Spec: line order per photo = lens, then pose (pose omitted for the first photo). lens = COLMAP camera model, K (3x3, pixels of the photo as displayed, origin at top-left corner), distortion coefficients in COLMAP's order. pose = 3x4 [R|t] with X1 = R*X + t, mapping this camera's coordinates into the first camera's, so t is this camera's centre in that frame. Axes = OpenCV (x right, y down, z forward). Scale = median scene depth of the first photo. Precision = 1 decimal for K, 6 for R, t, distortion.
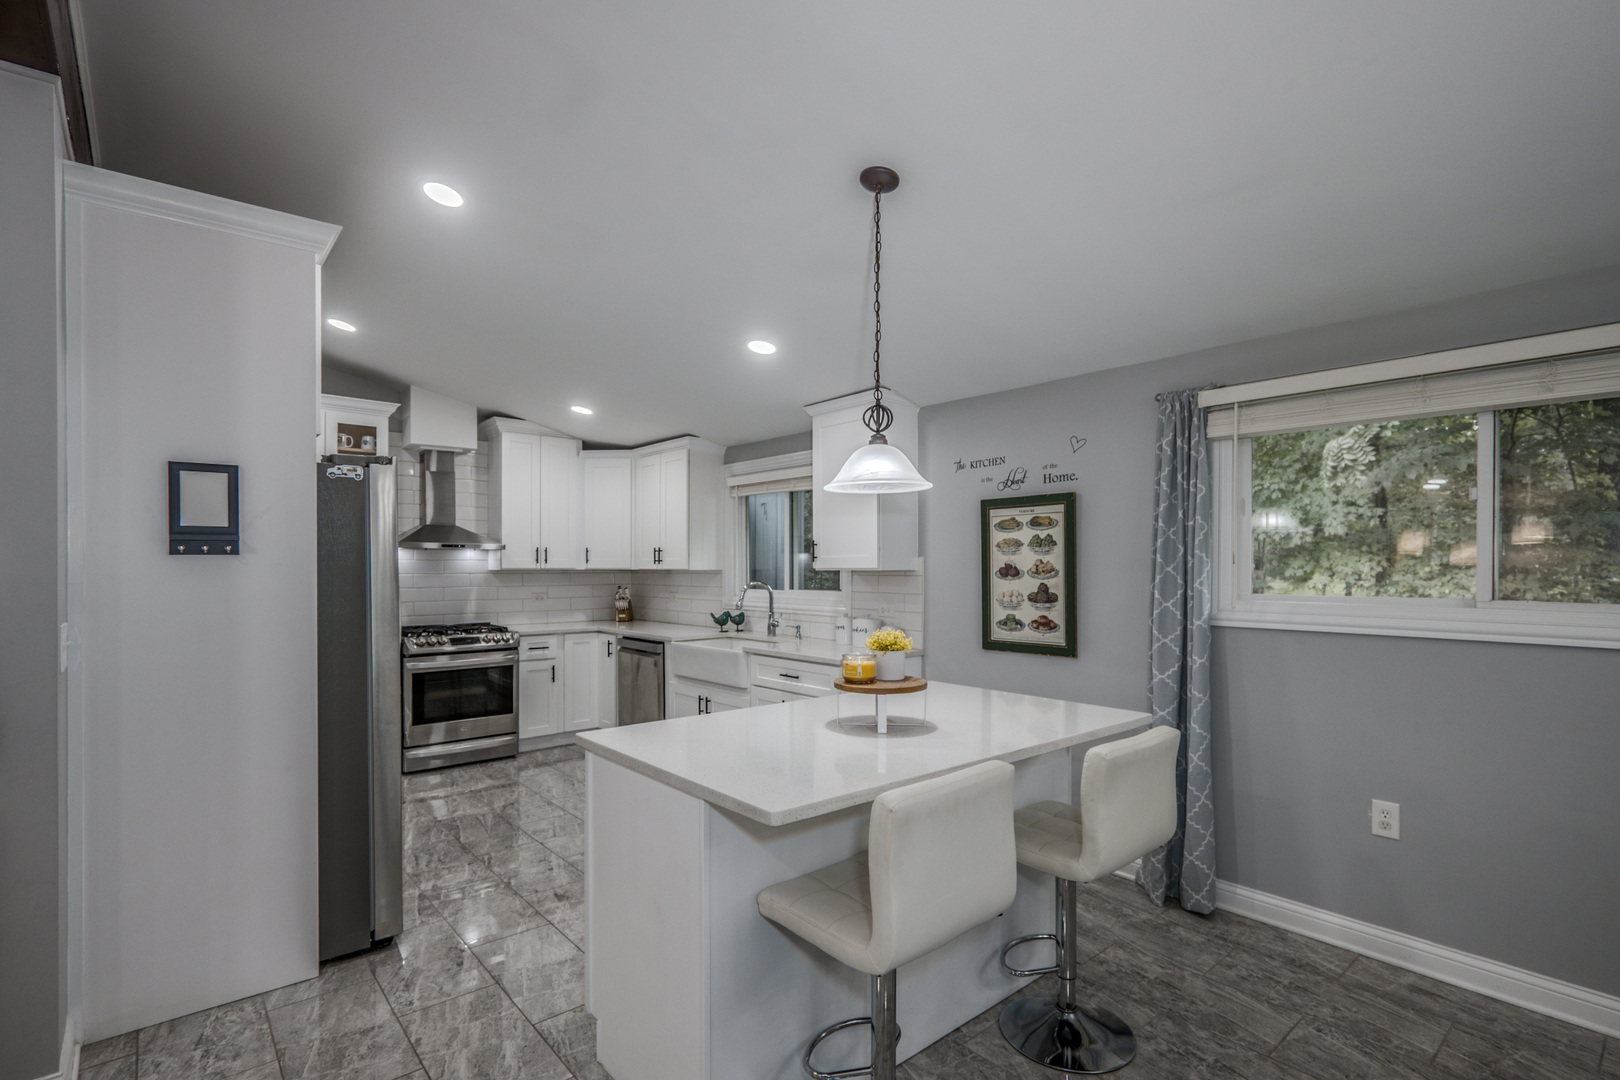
lens RADIAL K [[757.2, 0, 796.6], [0, 757.2, 567.1], [0, 0, 1]] dist [-0.004388, 0.001765]
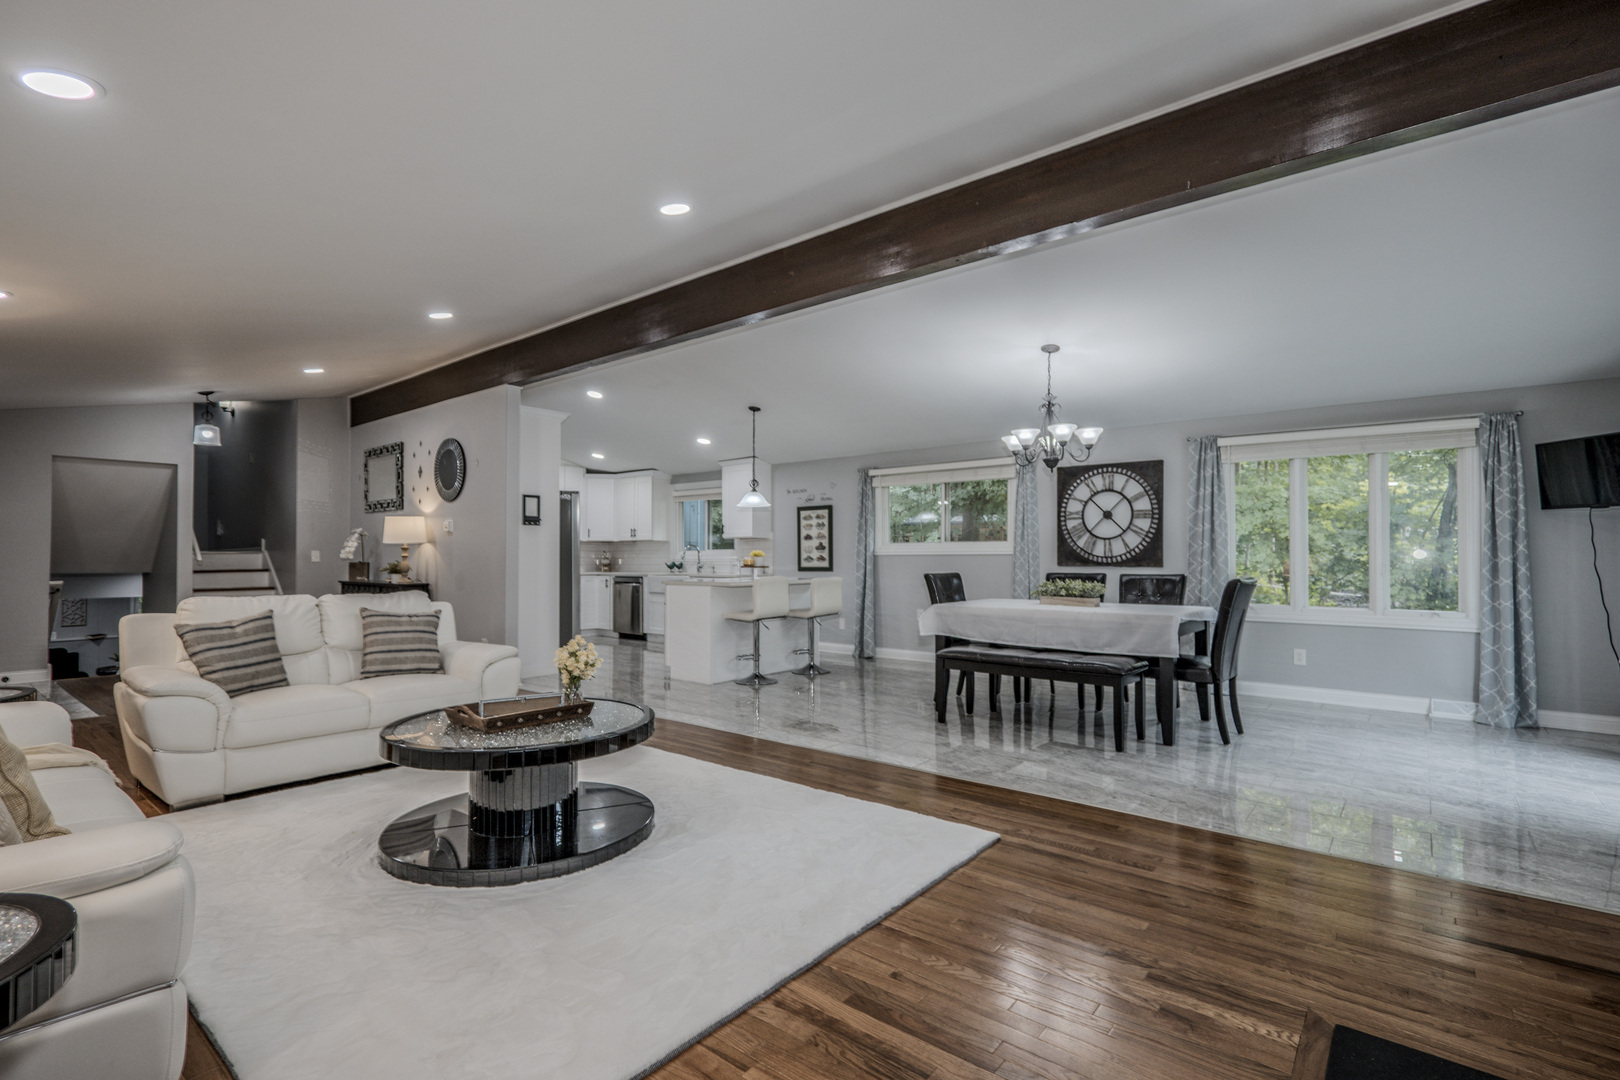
lens RADIAL K [[757.2, 0, 808.0], [0, 757.2, 545.5], [0, 0, 1]] dist [-0.004388, 0.001765]
pose [[0.982856, 0.001751, 0.184364, -0.156544], [0.001664, 0.999830, -0.018370, 0.074583], [-0.184365, 0.018361, 0.982686, -1.326054]]
